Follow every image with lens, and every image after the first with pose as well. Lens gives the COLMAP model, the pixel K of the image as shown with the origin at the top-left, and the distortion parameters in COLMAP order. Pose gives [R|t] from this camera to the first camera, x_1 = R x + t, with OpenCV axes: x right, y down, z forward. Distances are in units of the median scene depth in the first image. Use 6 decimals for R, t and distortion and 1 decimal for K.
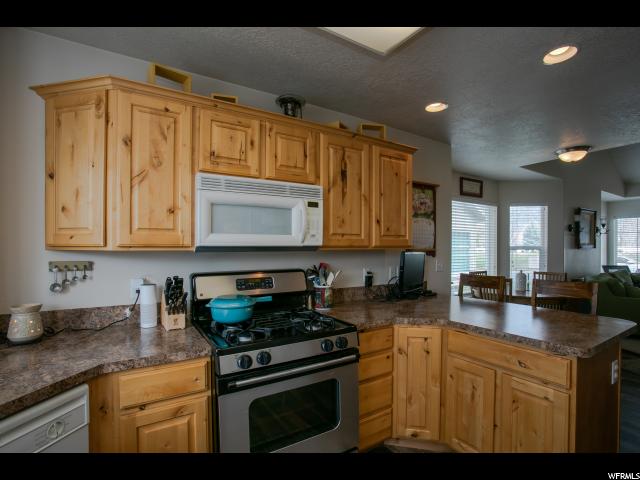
lens RADIAL K [[312.8, 0, 317.2], [0, 312.8, 243.1], [0, 0, 1]] dist [-0.071471, 0.032620]
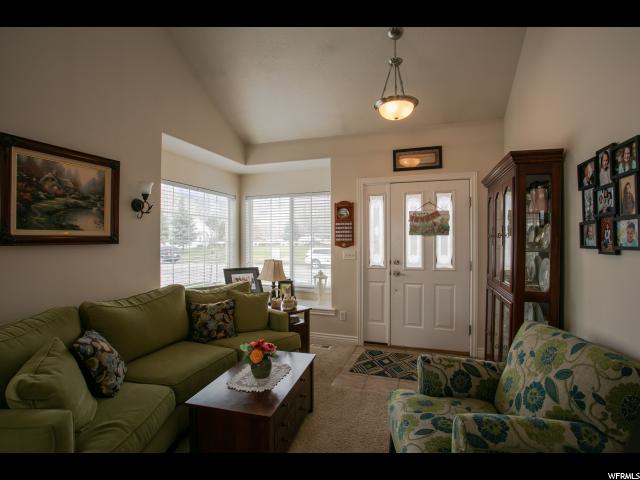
lens RADIAL K [[312.8, 0, 317.2], [0, 312.8, 243.1], [0, 0, 1]] dist [-0.071471, 0.032620]
pose [[0.786650, -0.007347, 0.617356, 1.454122], [-0.004497, 0.999834, 0.017629, 0.012369], [-0.617383, -0.016644, 0.786486, 0.723757]]
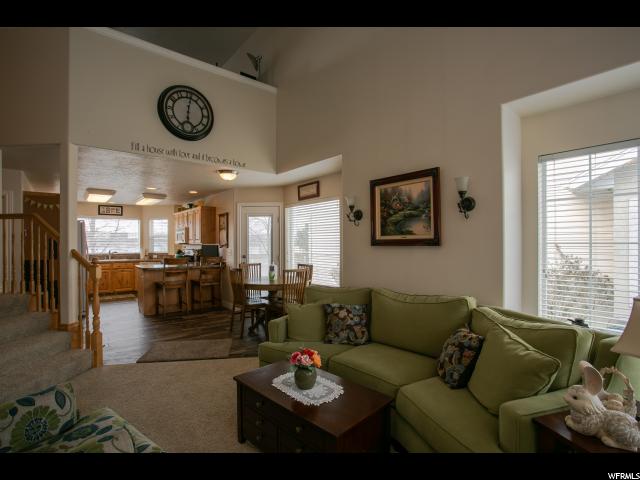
lens RADIAL K [[312.8, 0, 317.2], [0, 312.8, 243.1], [0, 0, 1]] dist [-0.071471, 0.032620]
pose [[0.136047, -0.000840, -0.990702, 2.319619], [0.015044, 0.999886, 0.001218, 0.017028], [0.990588, -0.015070, 0.136044, 1.221531]]
